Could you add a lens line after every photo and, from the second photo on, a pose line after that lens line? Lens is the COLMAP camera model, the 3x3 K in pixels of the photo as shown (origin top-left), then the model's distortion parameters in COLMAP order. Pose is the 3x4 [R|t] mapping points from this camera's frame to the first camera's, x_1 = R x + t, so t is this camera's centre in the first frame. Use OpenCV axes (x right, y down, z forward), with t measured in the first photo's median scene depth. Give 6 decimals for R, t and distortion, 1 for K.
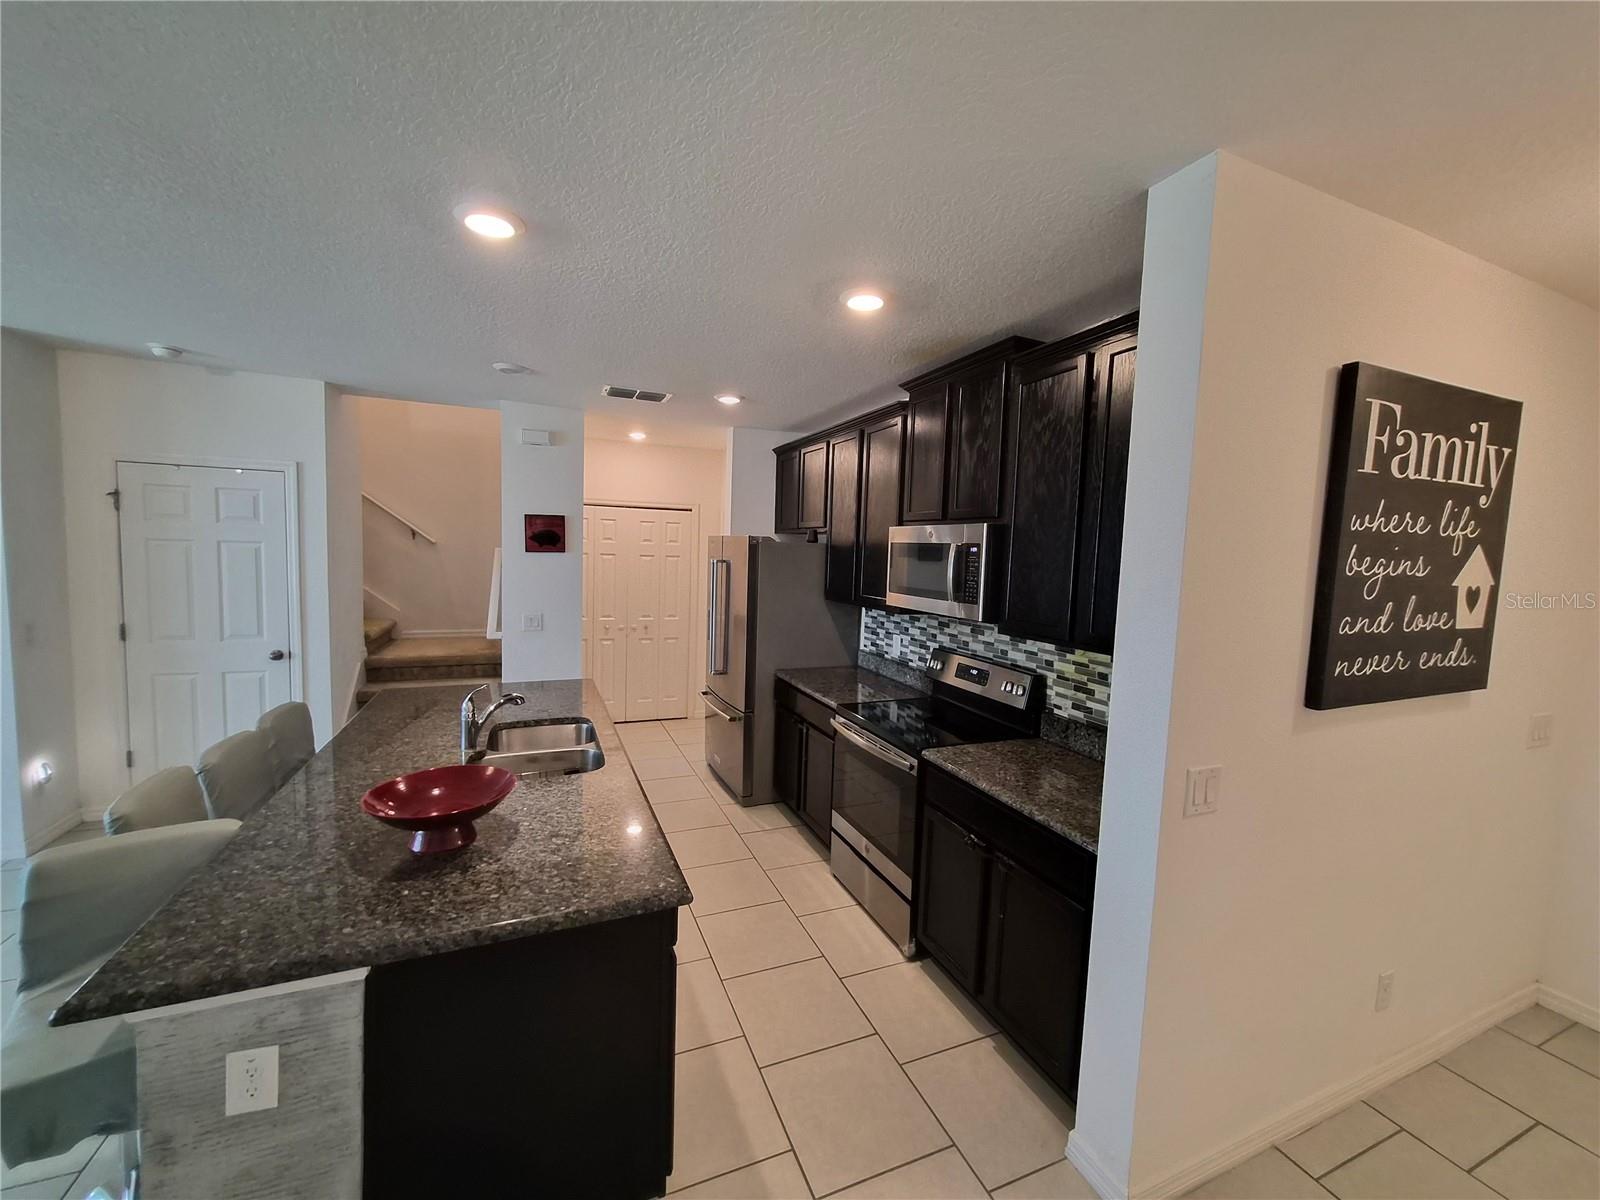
lens RADIAL K [[627.3, 0, 796.0], [0, 627.3, 599.5], [0, 0, 1]] dist [-0.002288, -0.000084]
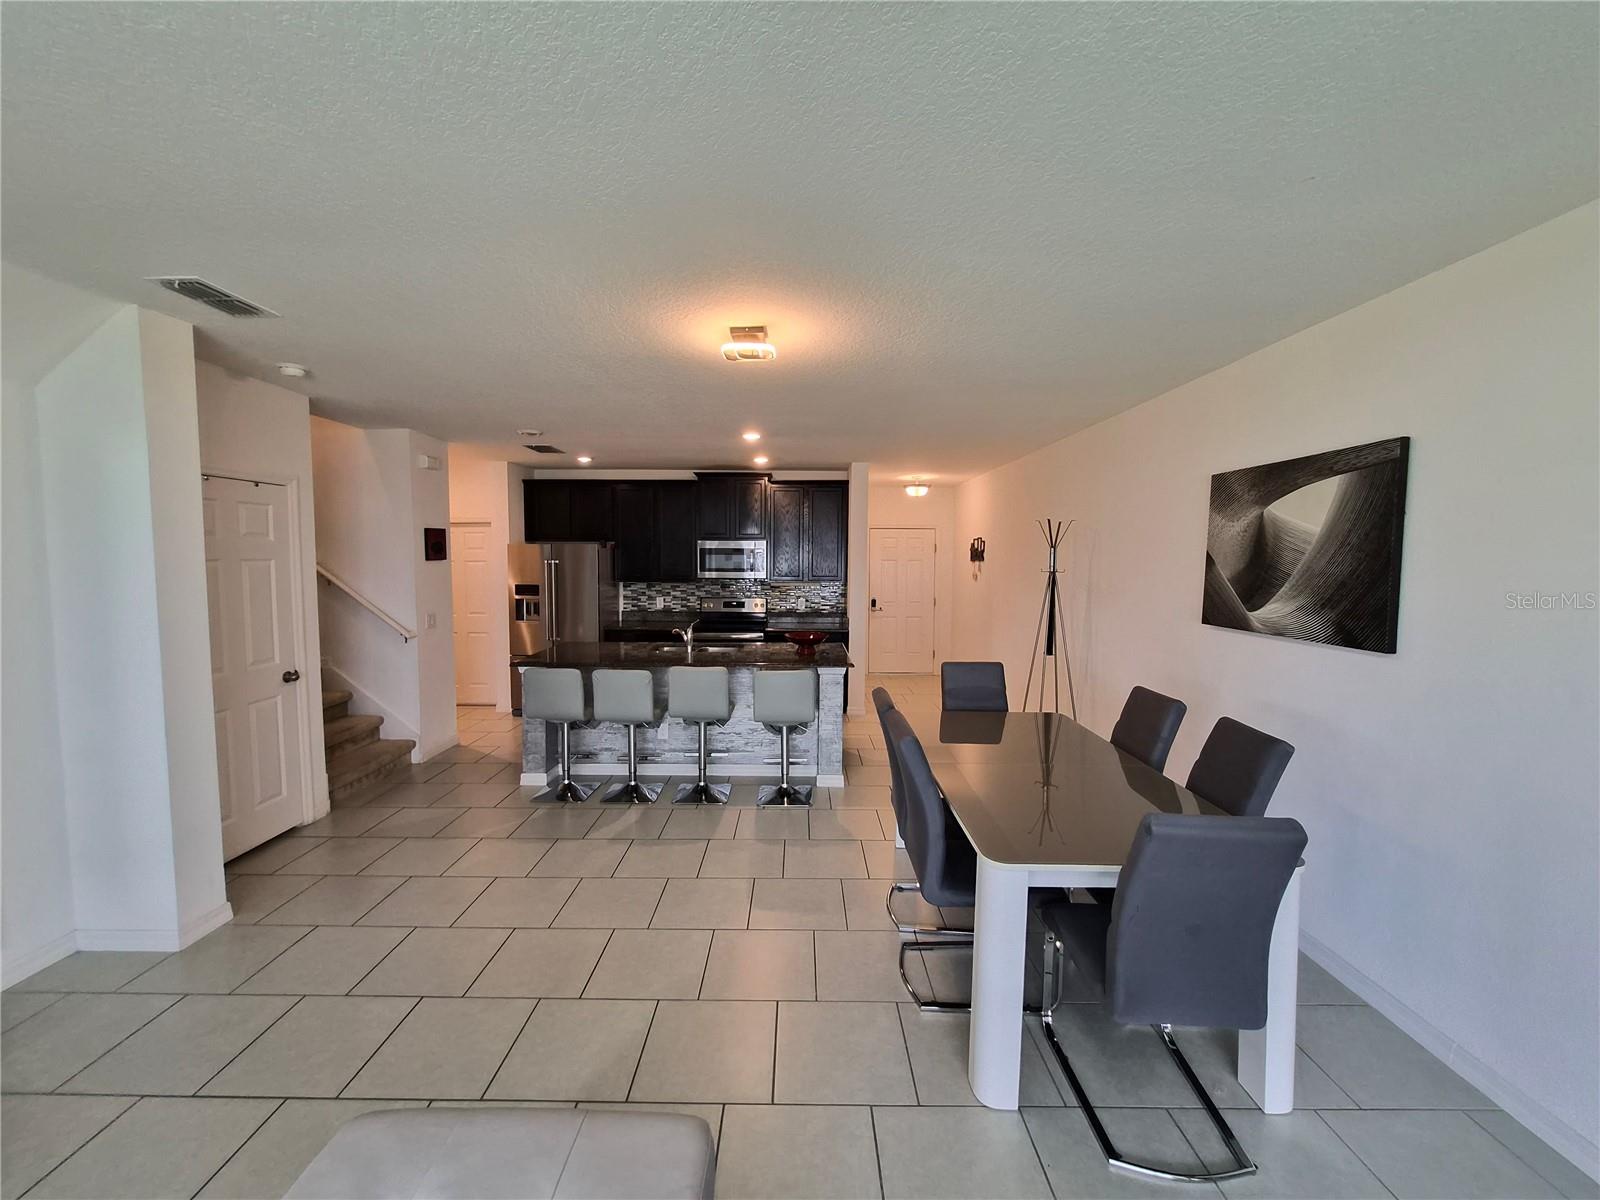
lens RADIAL K [[627.3, 0, 789.3], [0, 627.3, 598.7], [0, 0, 1]] dist [-0.002288, -0.000084]
pose [[0.396134, -0.093867, 0.913382, -2.021807], [0.080228, 0.994495, 0.067408, -0.048069], [-0.914681, 0.046576, 0.401484, -0.135114]]
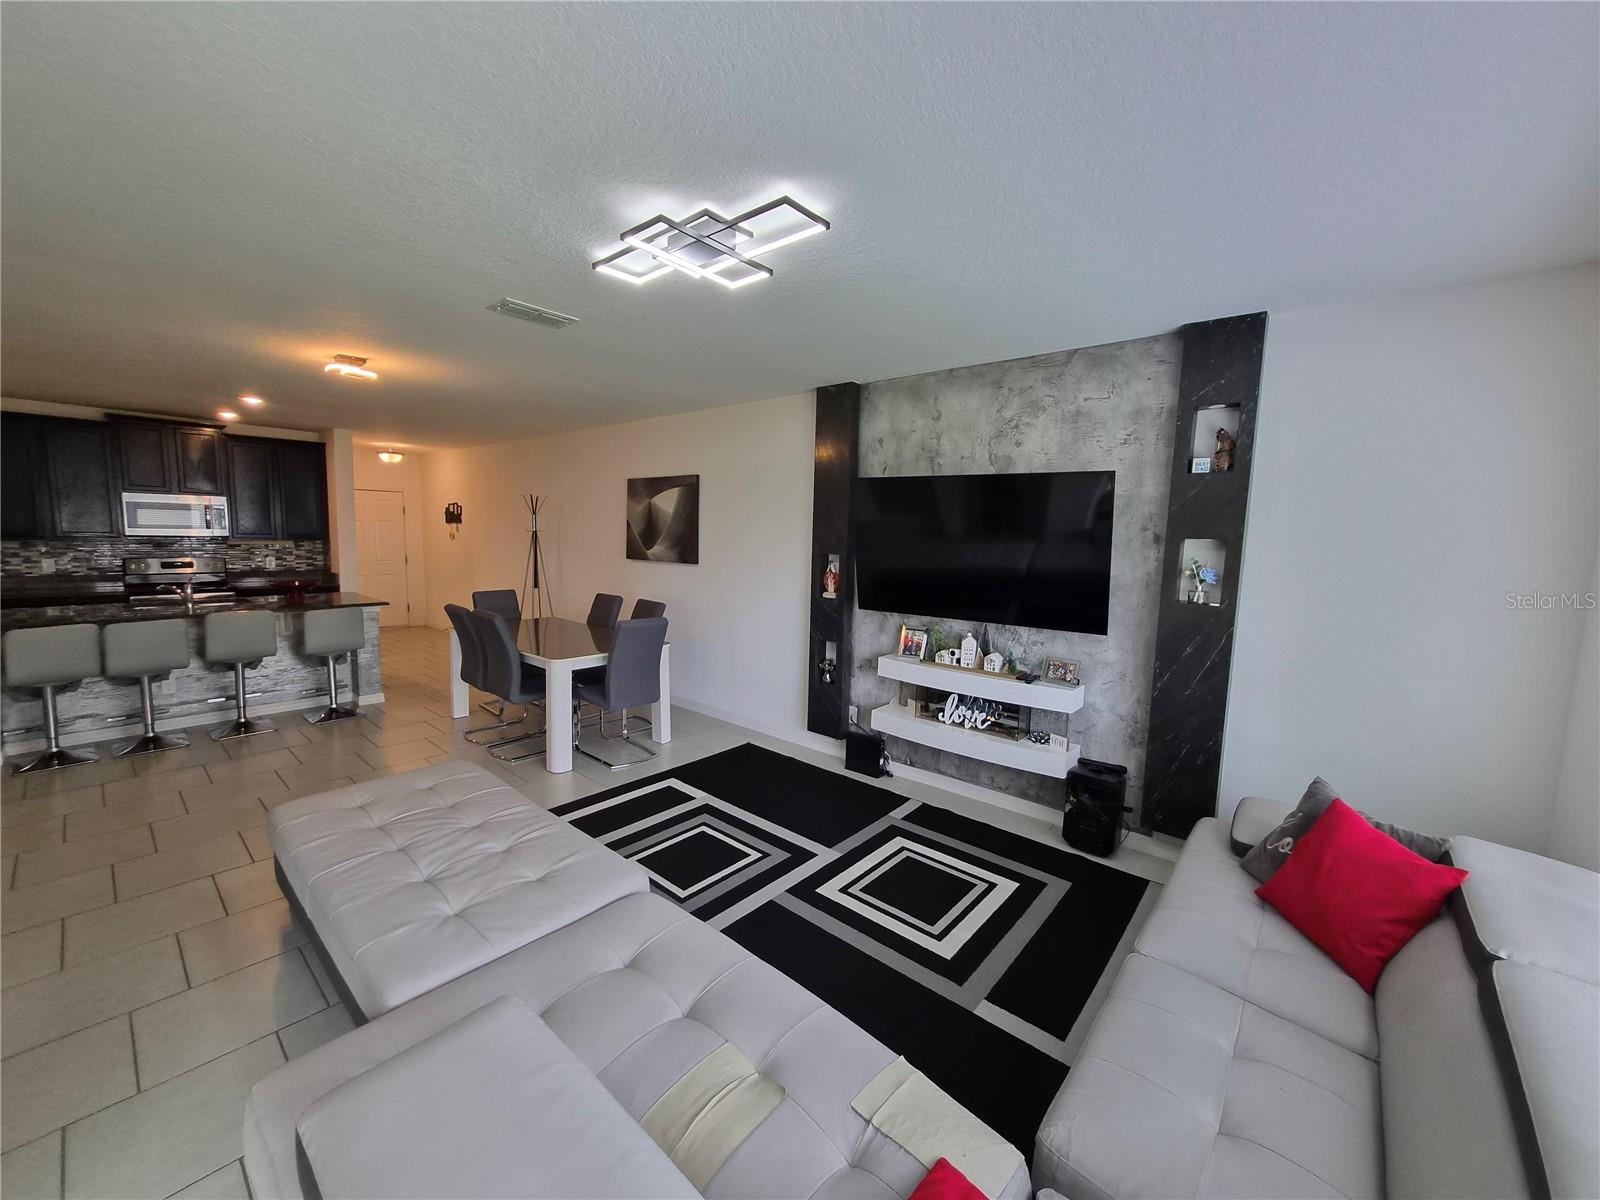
lens RADIAL K [[627.3, 0, 794.0], [0, 627.3, 596.8], [0, 0, 1]] dist [-0.002288, -0.000084]
pose [[-0.442473, -0.140390, 0.885725, -2.898312], [0.027653, 0.985065, 0.169950, -0.086964], [-0.896355, 0.099691, -0.431982, 0.073440]]
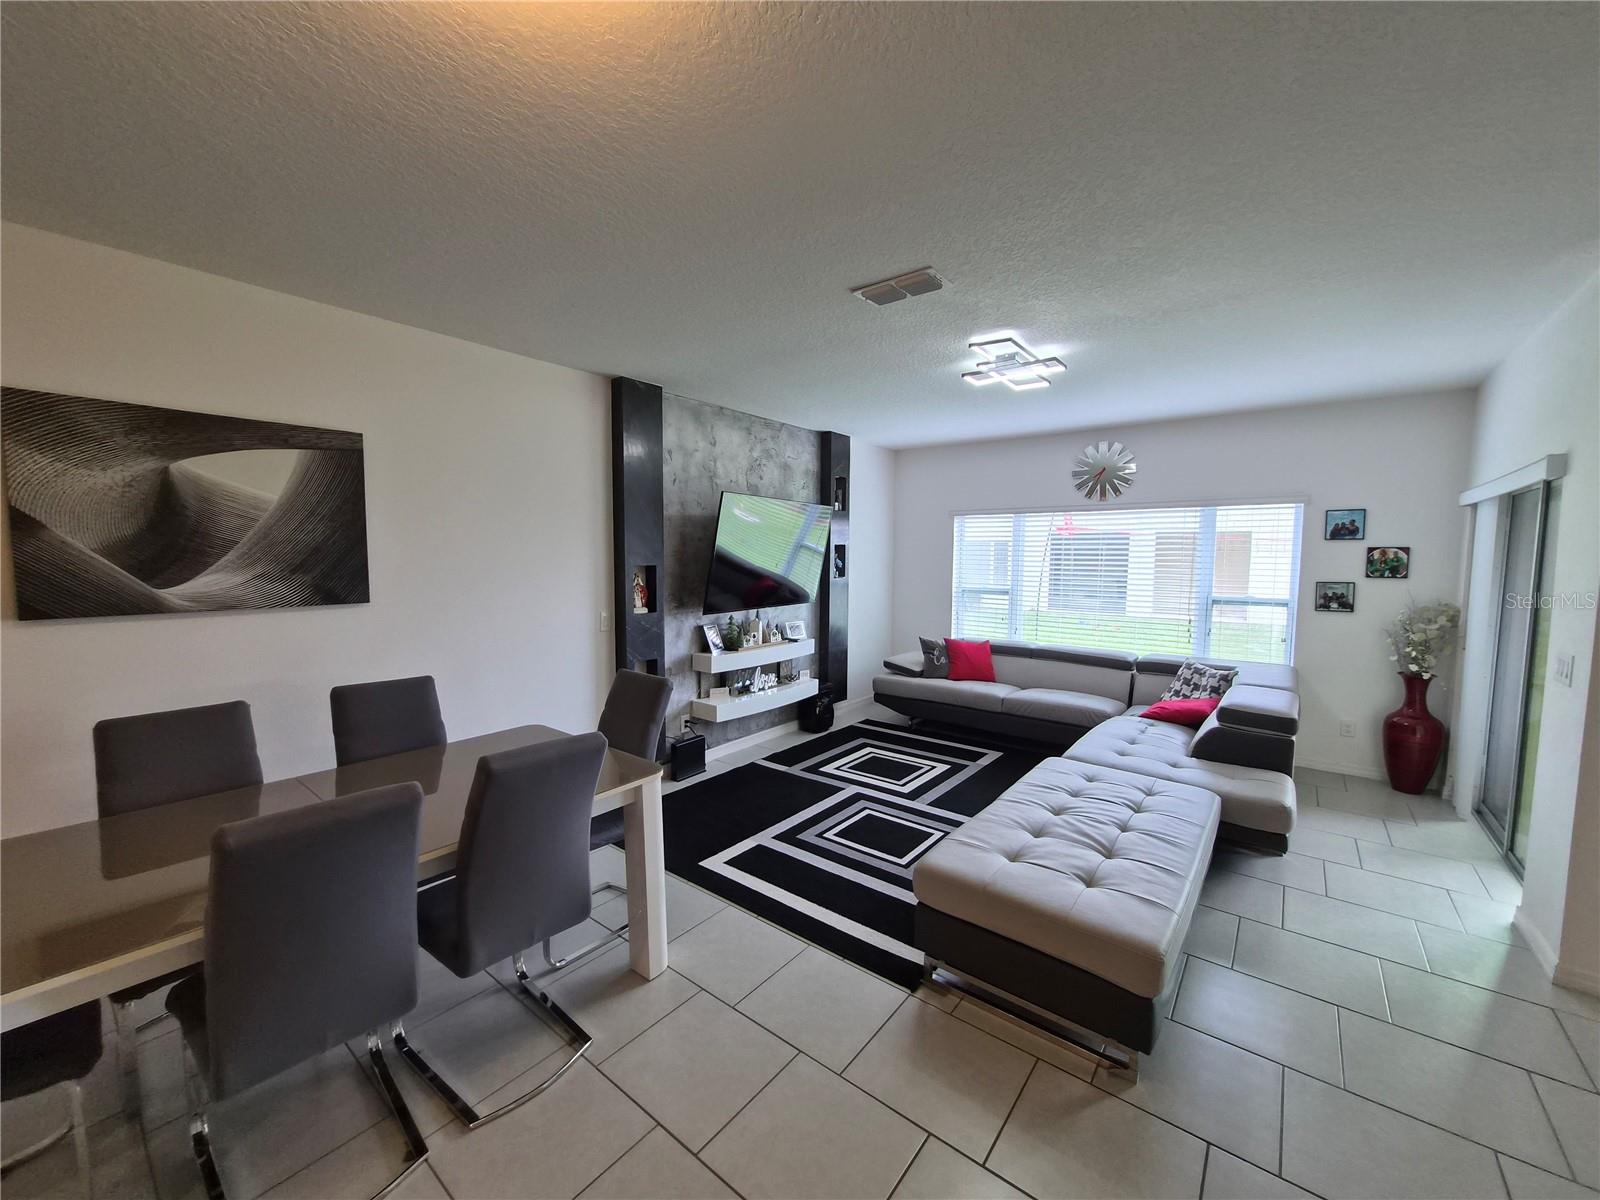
lens RADIAL K [[627.3, 0, 795.3], [0, 627.3, 596.4], [0, 0, 1]] dist [-0.002288, -0.000084]
pose [[-0.875076, -0.007163, -0.483933, -1.063263], [-0.073422, 0.990283, 0.118109, -0.045730], [0.478385, 0.138885, -0.867098, 0.755099]]
